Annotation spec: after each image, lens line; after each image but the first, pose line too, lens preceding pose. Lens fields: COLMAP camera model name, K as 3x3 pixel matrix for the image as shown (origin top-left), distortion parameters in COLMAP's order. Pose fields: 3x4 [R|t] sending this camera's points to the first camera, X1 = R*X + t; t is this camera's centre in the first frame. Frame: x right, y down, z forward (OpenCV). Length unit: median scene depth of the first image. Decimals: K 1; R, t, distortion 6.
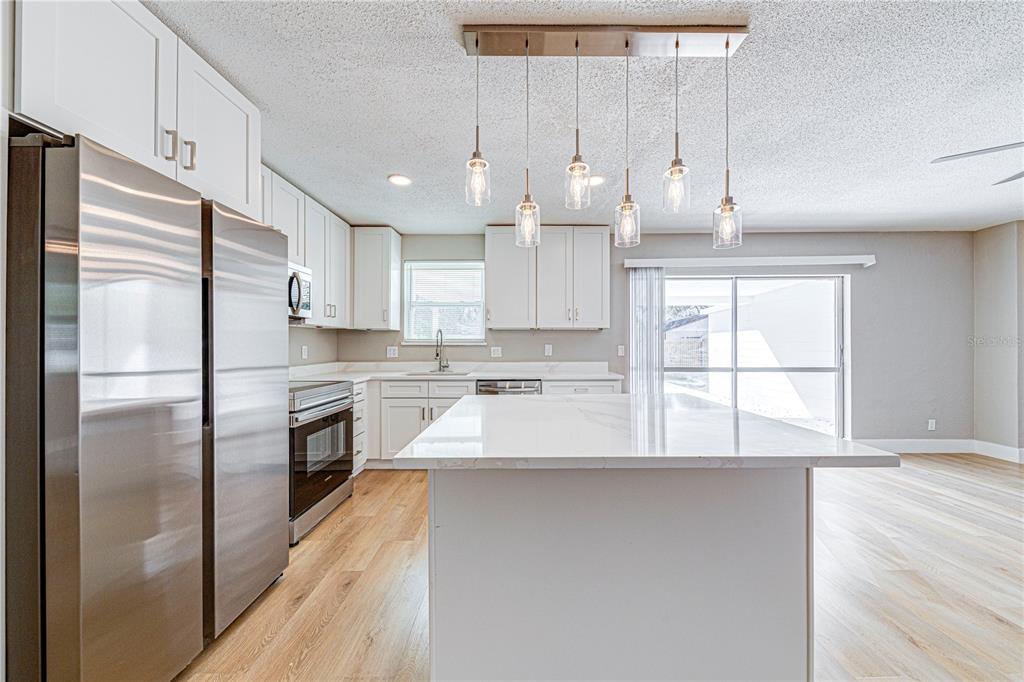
lens RADIAL K [[356.0, 0, 511.8], [0, 356.0, 343.6], [0, 0, 1]] dist [-0.000510, -0.000072]
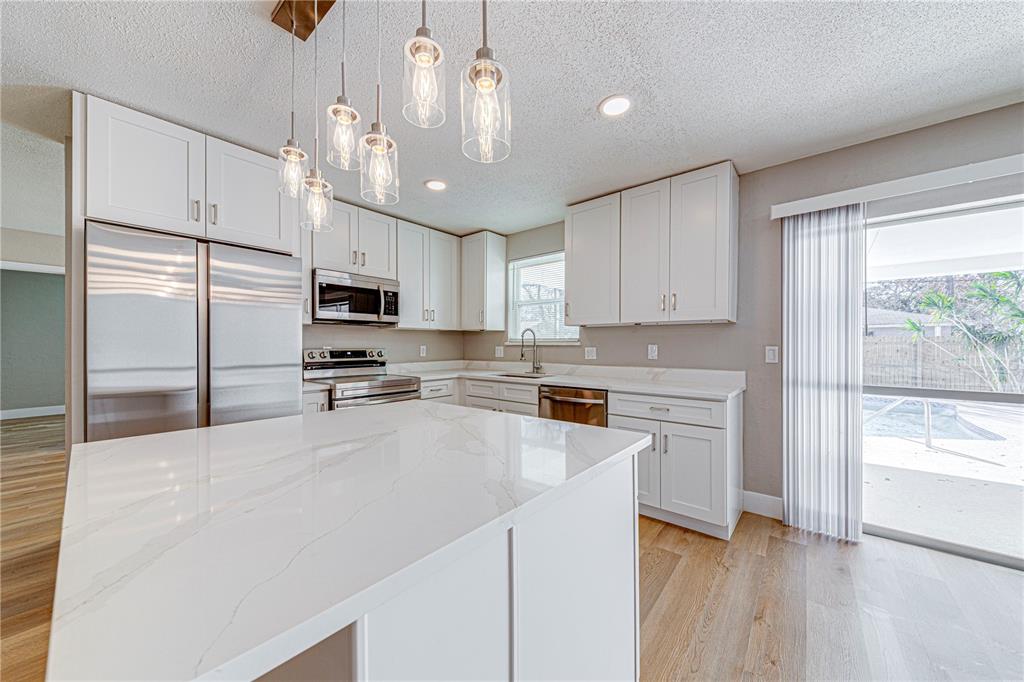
lens RADIAL K [[355.4, 0, 519.6], [0, 355.4, 344.6], [0, 0, 1]] dist [0.000458, -0.000171]
pose [[0.780230, 0.000008, -0.625493, 0.357972], [0.000005, 1.000000, 0.000020, 0.002837], [0.625493, -0.000019, 0.780230, 0.244556]]
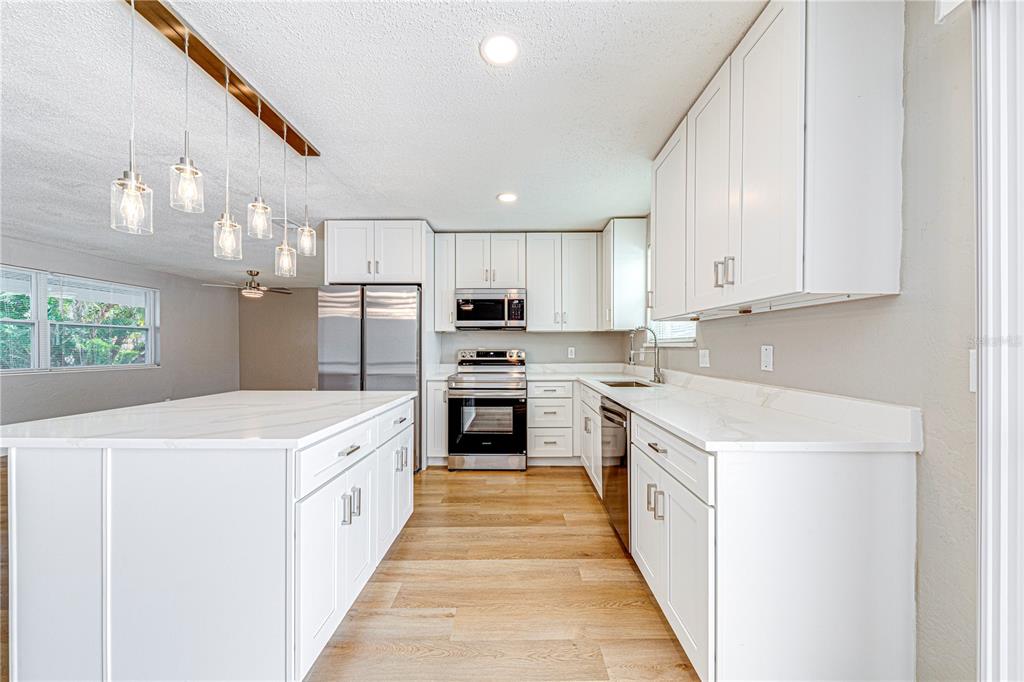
lens RADIAL K [[355.4, 0, 519.6], [0, 355.4, 344.6], [0, 0, 1]] dist [0.000458, -0.000171]
pose [[0.007885, -0.005941, -0.999951, 0.544095], [0.001441, 0.999981, -0.005929, 0.003914], [0.999968, -0.001394, 0.007894, 0.709254]]
